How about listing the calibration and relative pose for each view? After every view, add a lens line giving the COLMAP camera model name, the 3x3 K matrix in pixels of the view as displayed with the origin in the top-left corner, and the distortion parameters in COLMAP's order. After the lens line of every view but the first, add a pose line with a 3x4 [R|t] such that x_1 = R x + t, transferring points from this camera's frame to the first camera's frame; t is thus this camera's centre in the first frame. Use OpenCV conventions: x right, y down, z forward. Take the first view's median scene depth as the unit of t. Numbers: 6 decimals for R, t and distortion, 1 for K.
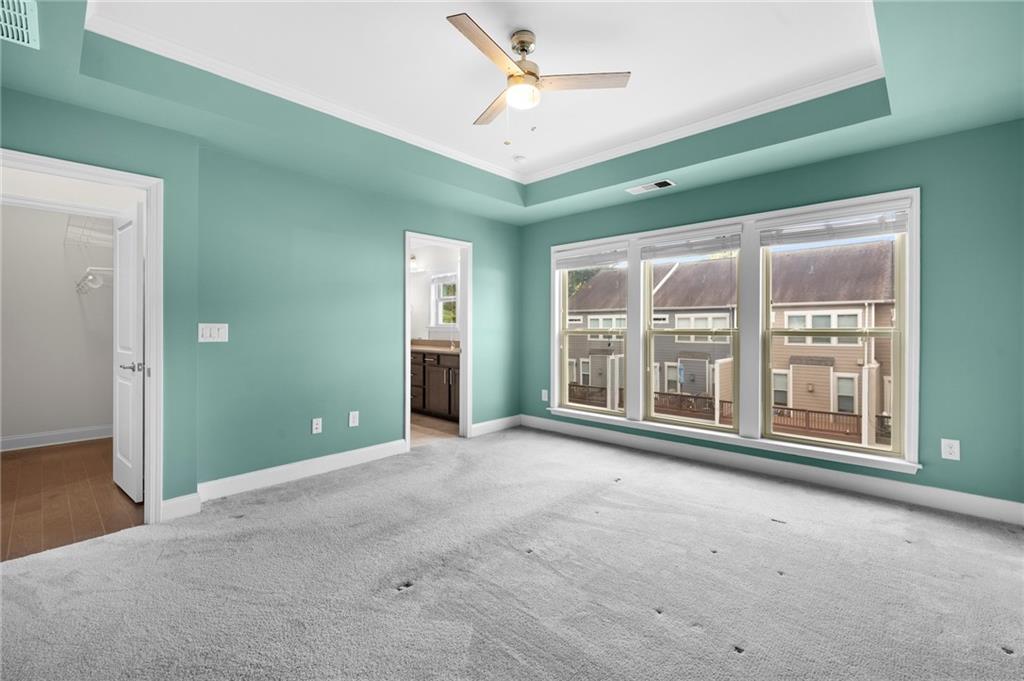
lens RADIAL K [[434.6, 0, 510.0], [0, 434.6, 324.7], [0, 0, 1]] dist [0.000470, 0.000616]
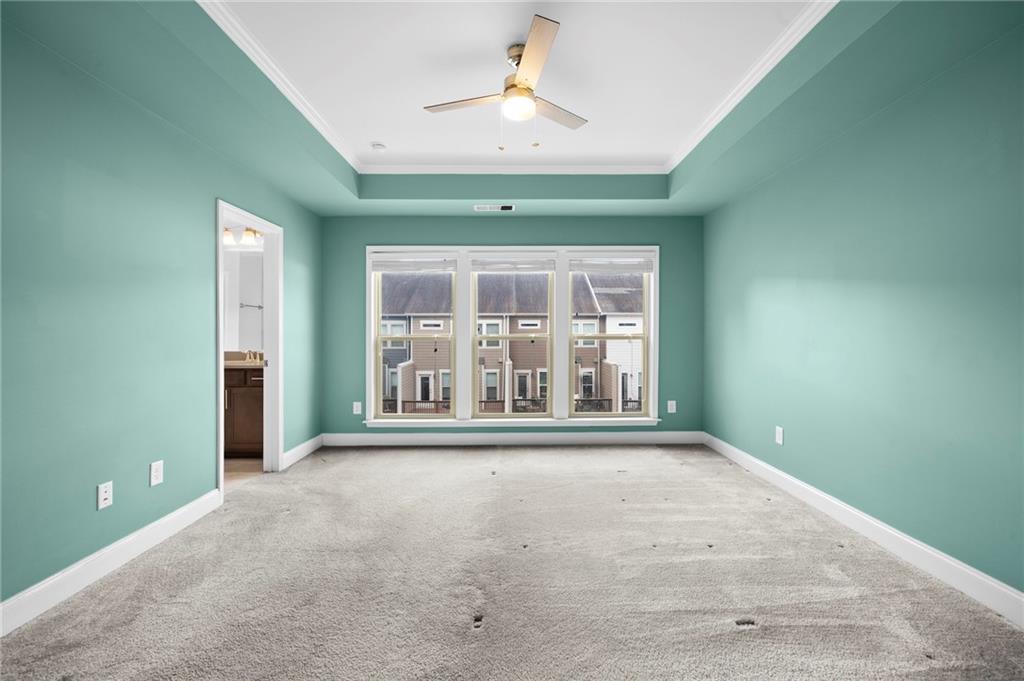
lens RADIAL K [[434.6, 0, 509.0], [0, 434.6, 336.4], [0, 0, 1]] dist [0.000470, 0.000616]
pose [[0.728778, -0.004821, 0.684733, -0.328634], [-0.003183, 0.999941, 0.010427, 0.001430], [-0.684743, -0.009778, 0.728719, 0.124906]]
